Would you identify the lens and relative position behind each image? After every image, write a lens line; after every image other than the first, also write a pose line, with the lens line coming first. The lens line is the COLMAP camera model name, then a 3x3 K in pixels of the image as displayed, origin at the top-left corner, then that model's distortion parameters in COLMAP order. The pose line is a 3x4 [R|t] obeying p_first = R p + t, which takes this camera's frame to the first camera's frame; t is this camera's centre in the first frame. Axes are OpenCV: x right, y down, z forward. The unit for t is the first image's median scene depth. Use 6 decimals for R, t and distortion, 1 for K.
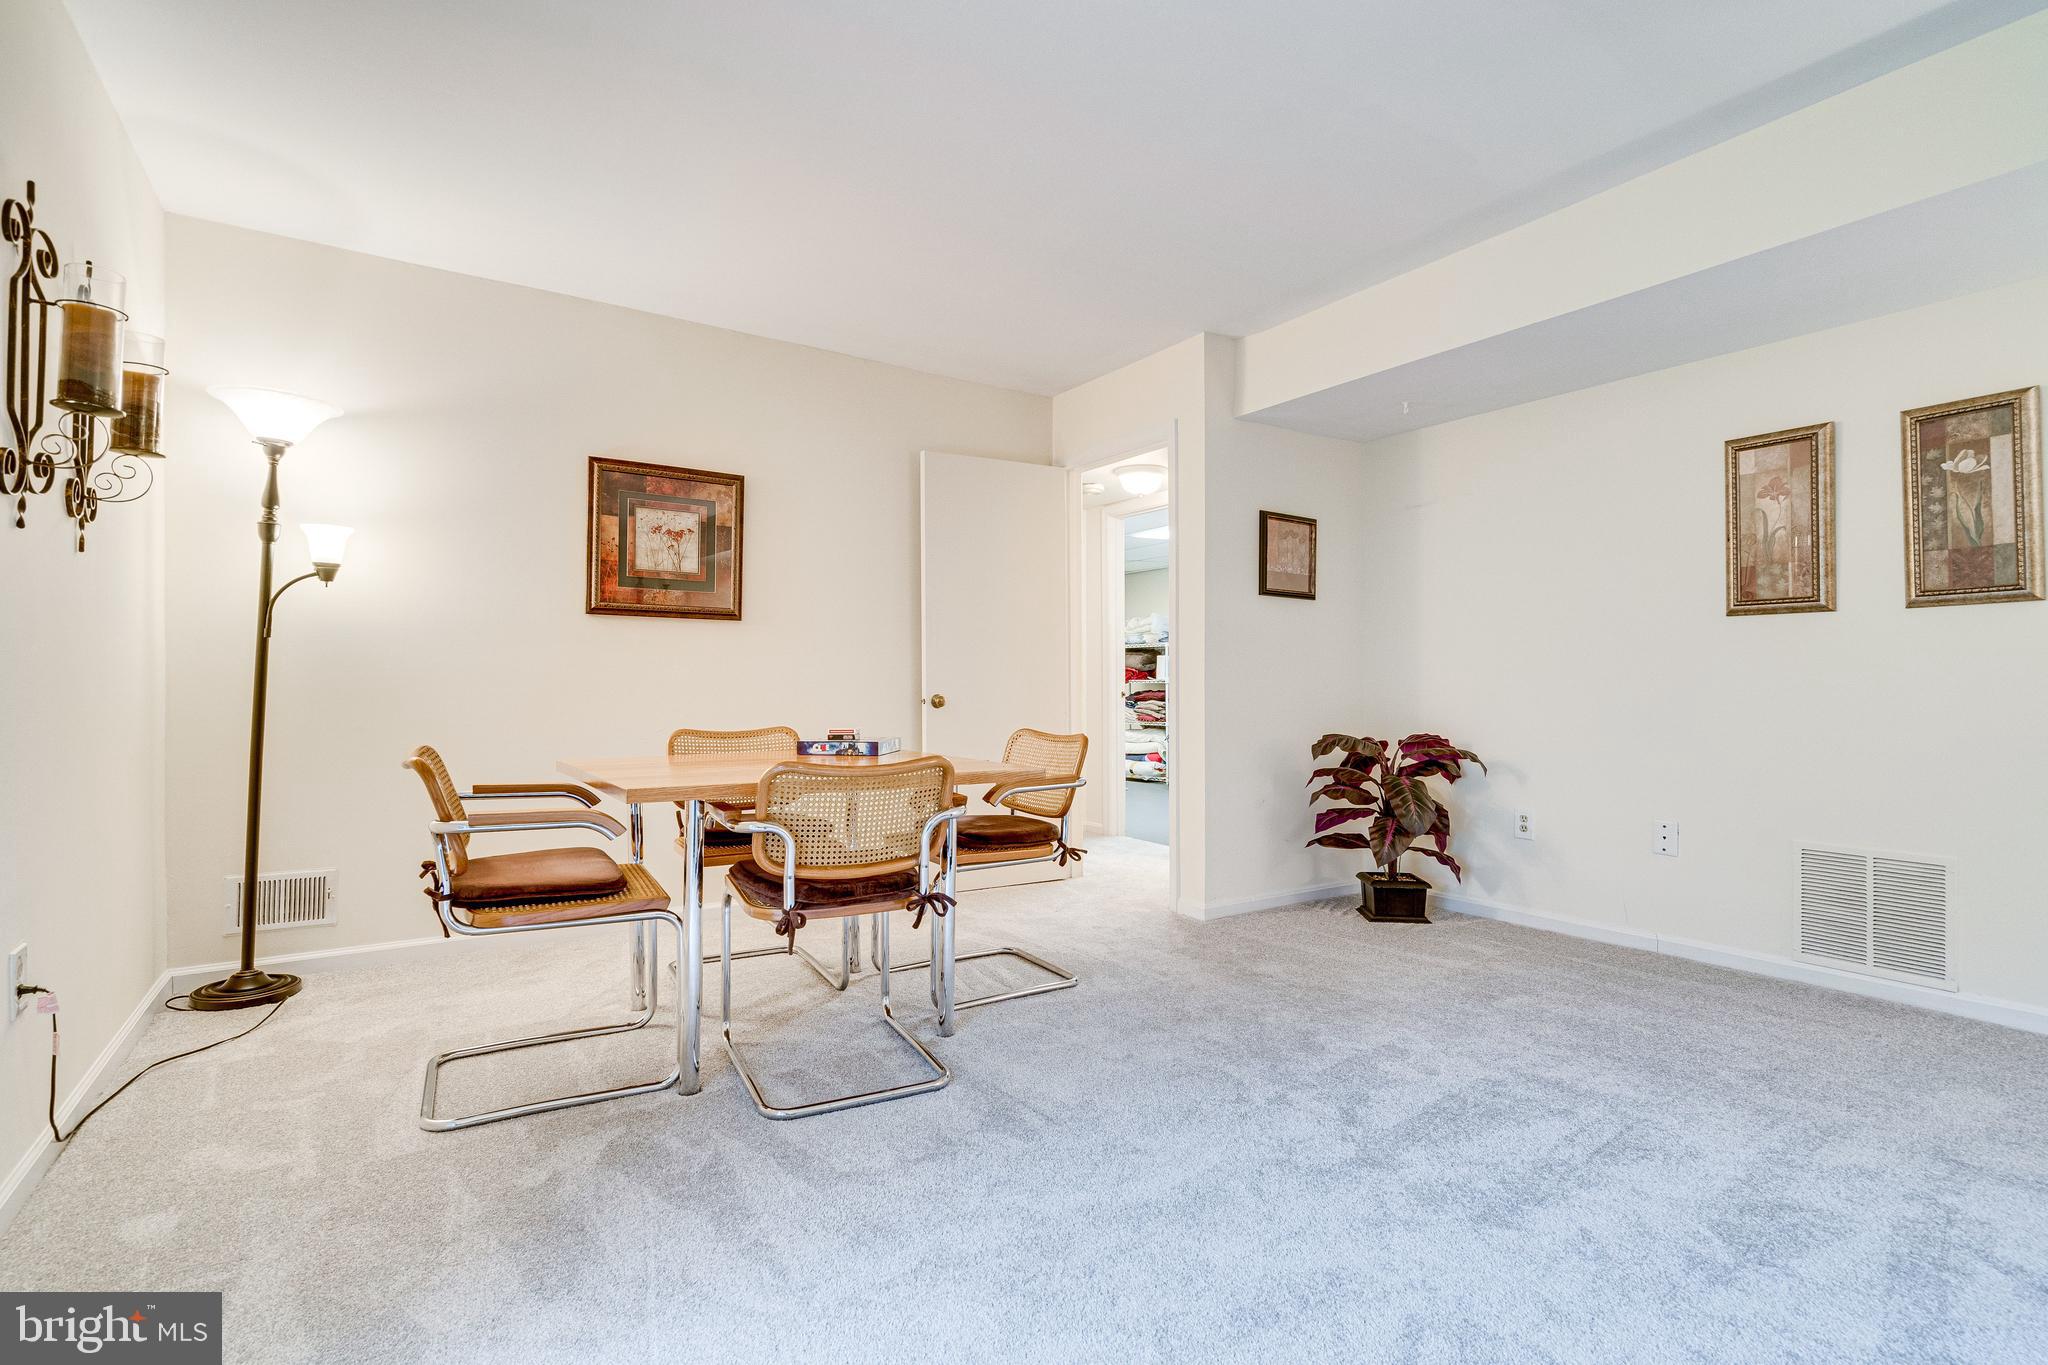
lens RADIAL K [[966.6, 0, 1024.0], [0, 966.6, 682.5], [0, 0, 1]] dist [0.000657, 0.000191]
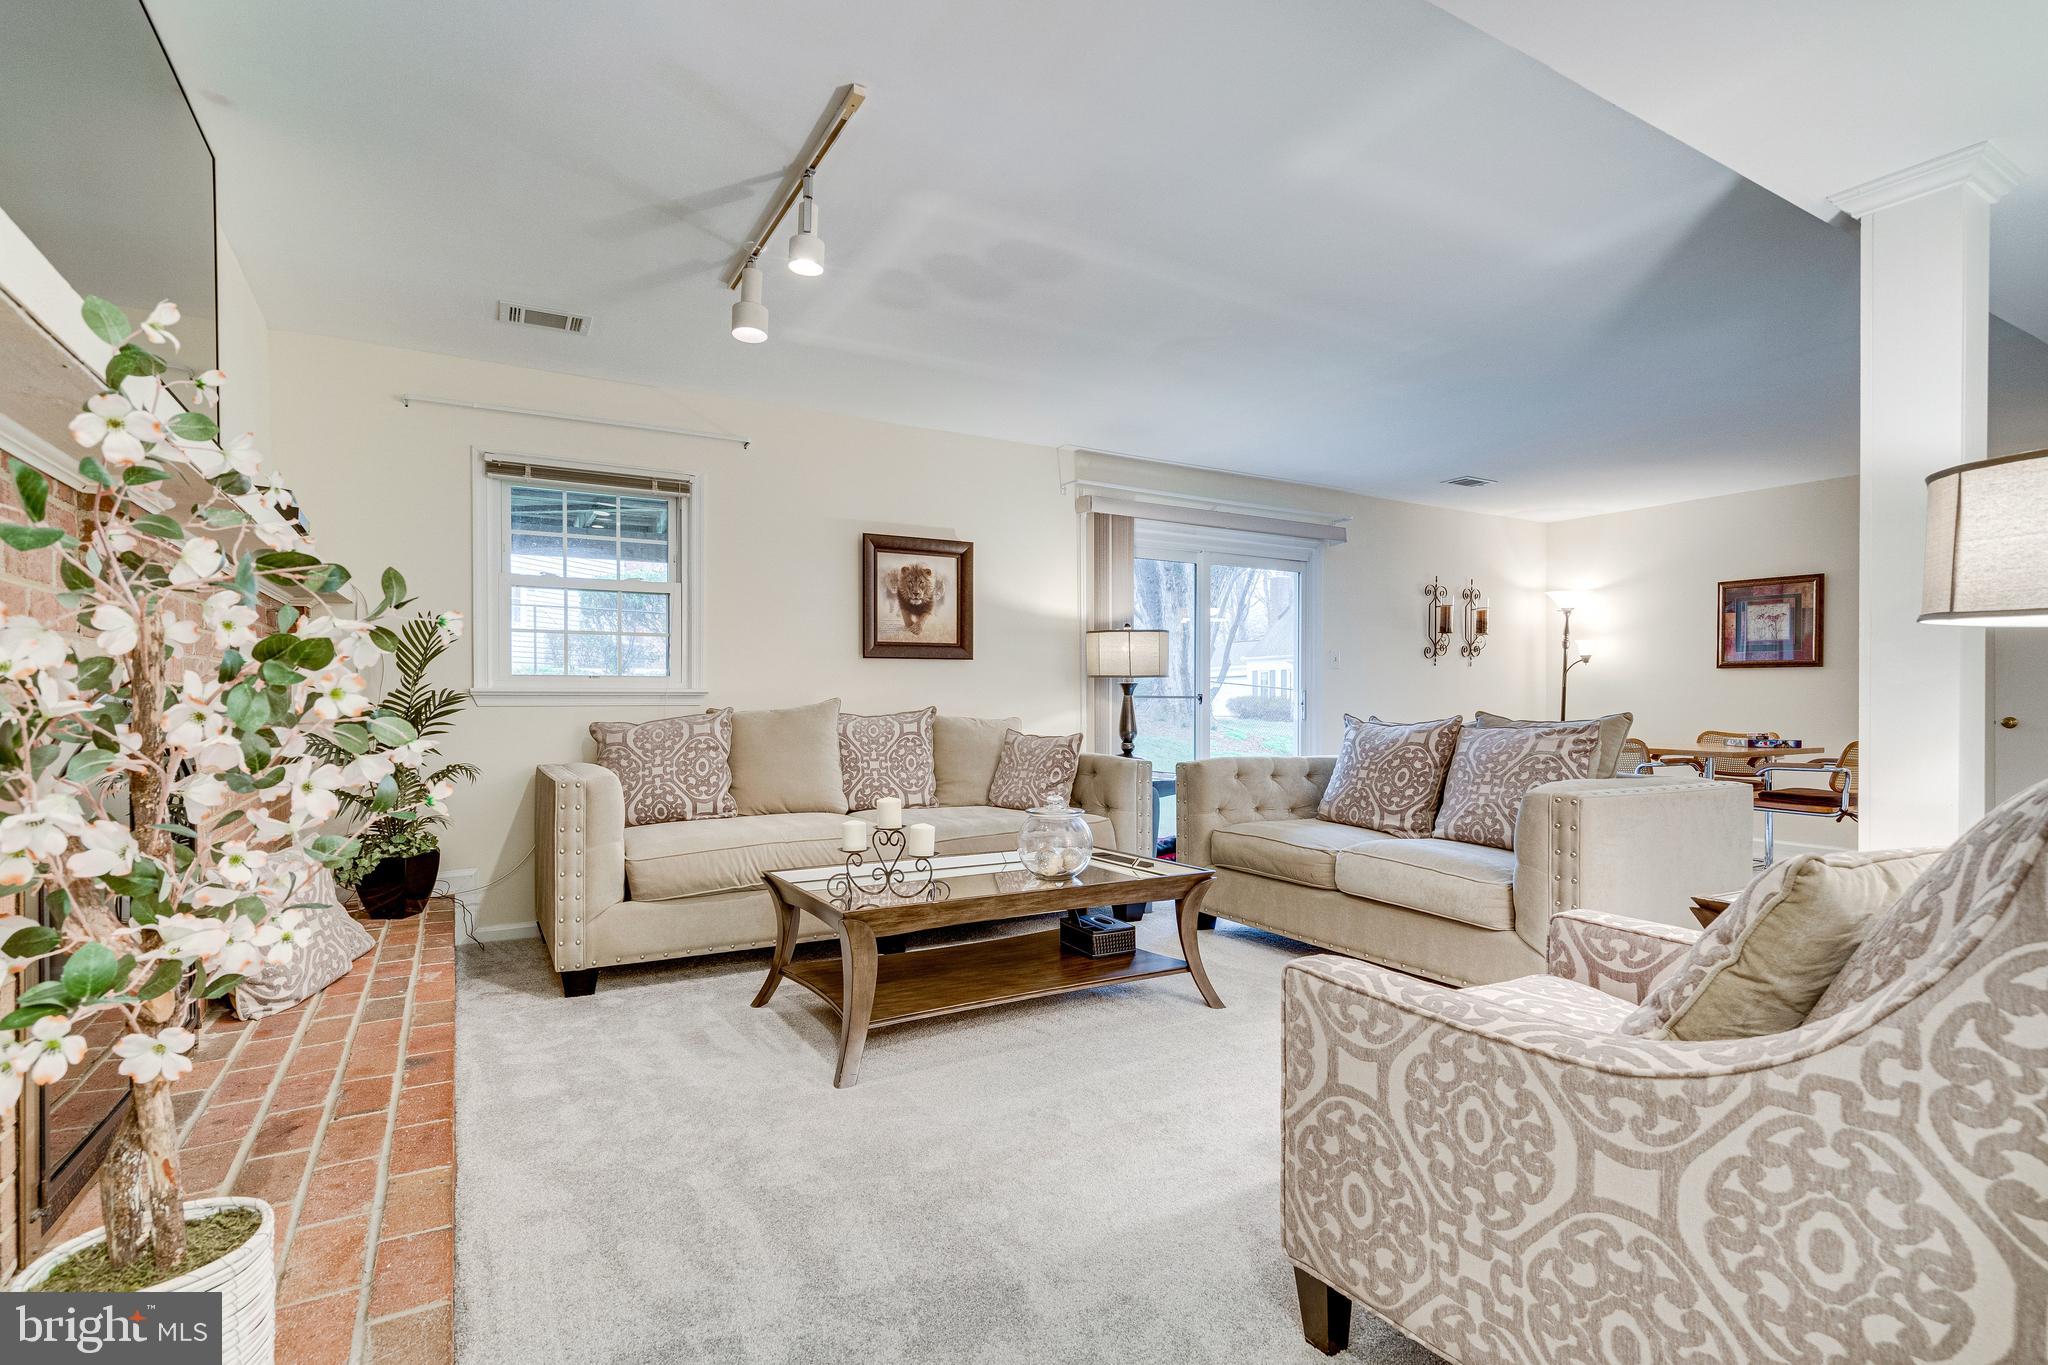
lens RADIAL K [[982.5, 0, 1011.0], [0, 982.5, 707.8], [0, 0, 1]] dist [0.000693, 0.000727]
pose [[-0.052815, 0.007814, -0.998574, 1.466763], [0.001077, 0.999969, 0.007768, -0.012237], [0.998604, -0.000665, -0.052822, -0.236429]]
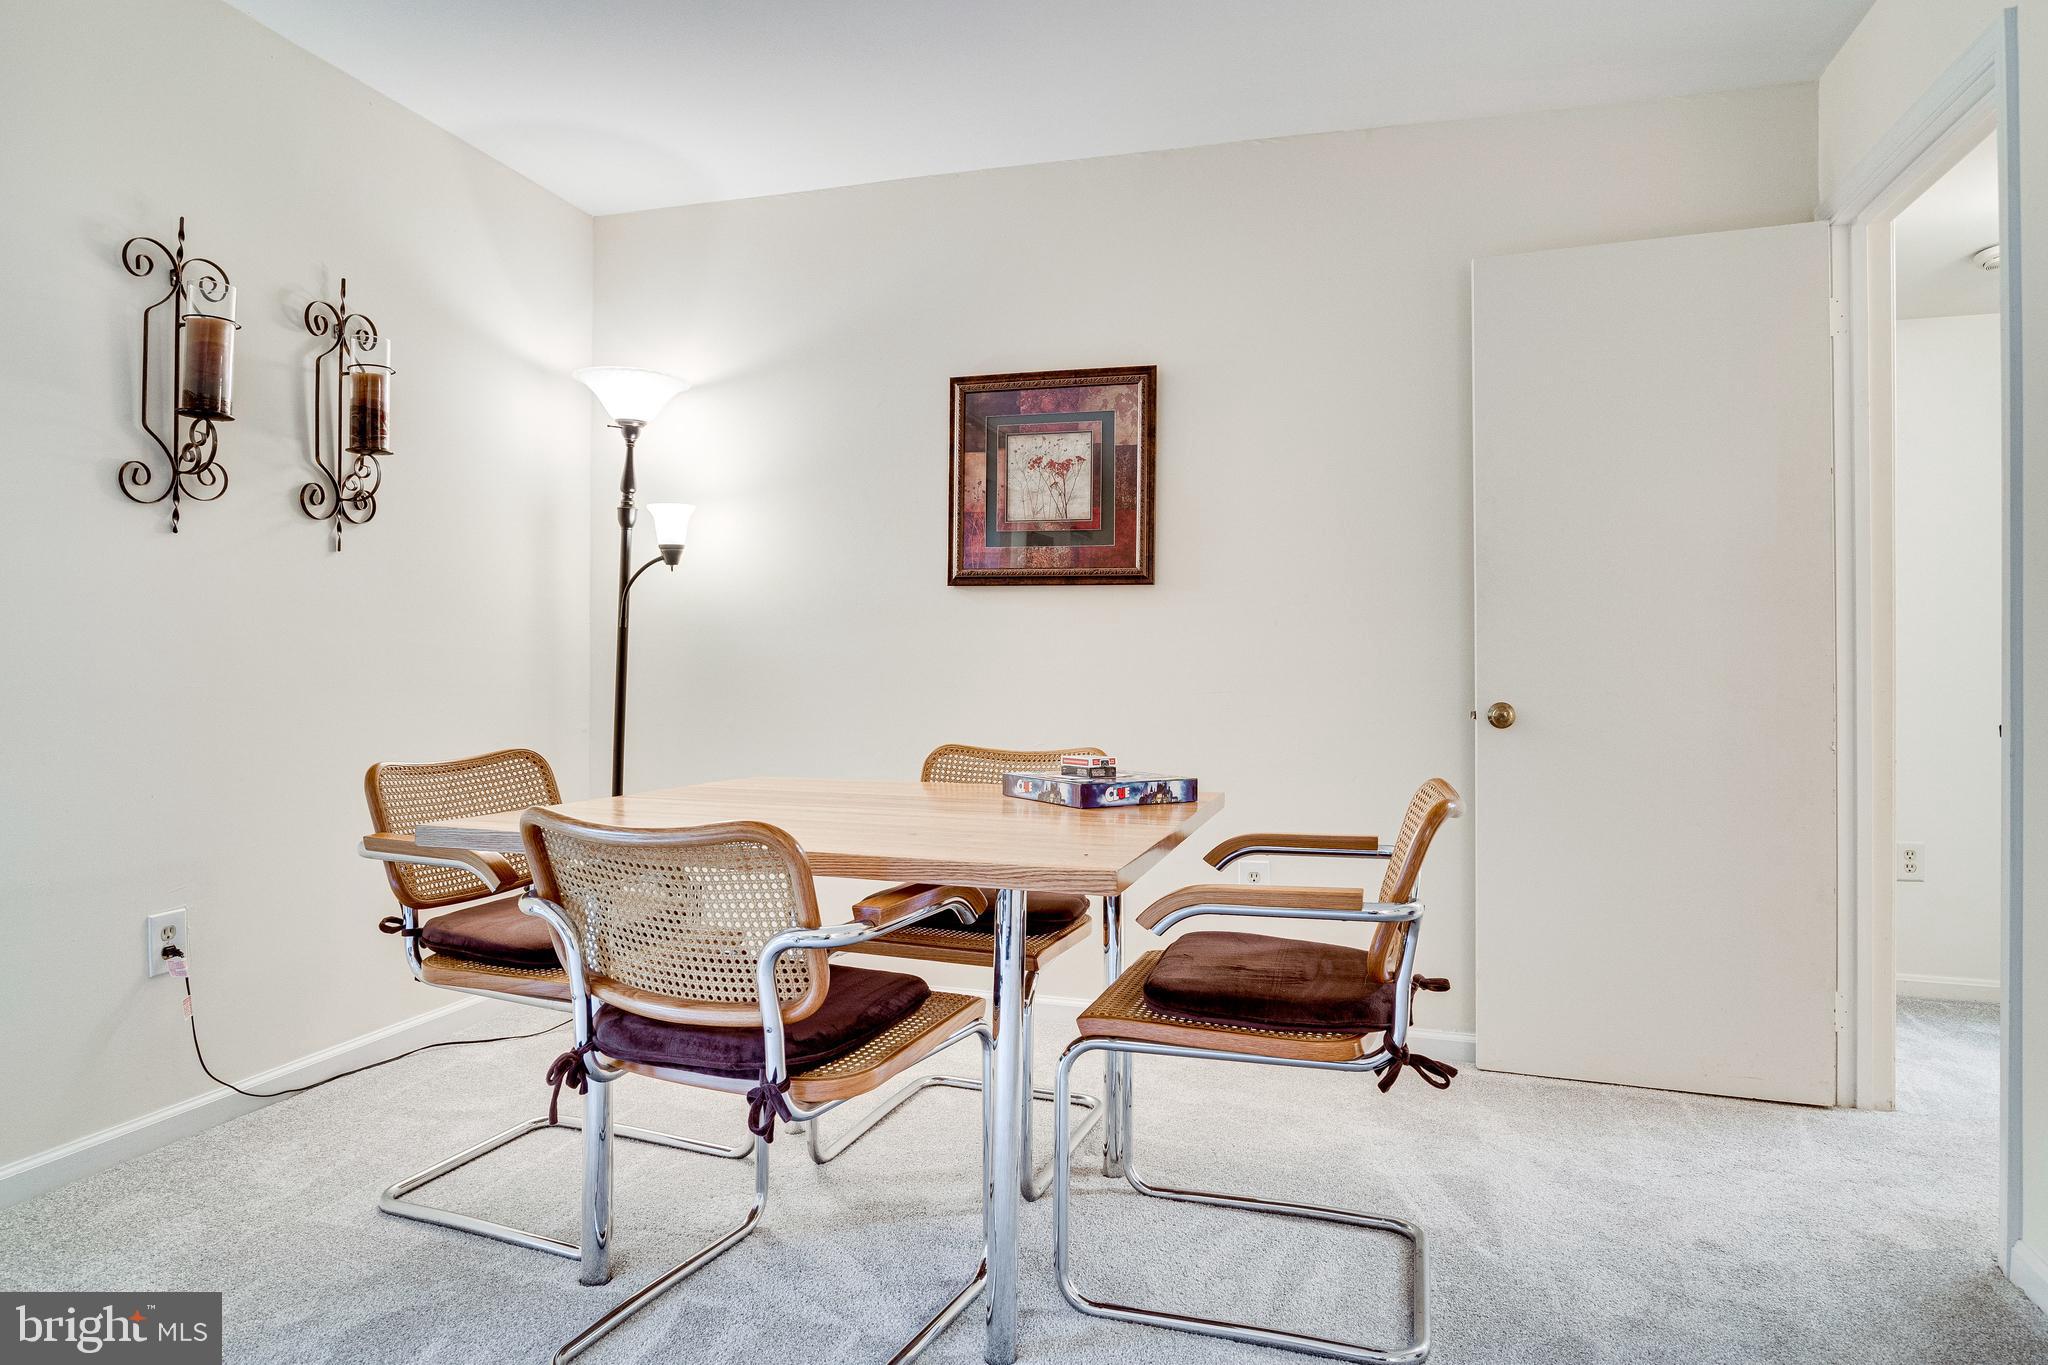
lens RADIAL K [[1217.6, 0, 1016.5], [0, 1217.6, 660.4], [0, 0, 1]] dist [-0.008598, -0.001695]
pose [[0.627288, -0.003078, -0.778781, 0.322100], [-0.006392, 0.999938, -0.009101, -0.004041], [0.778761, 0.010687, 0.627230, 0.438561]]
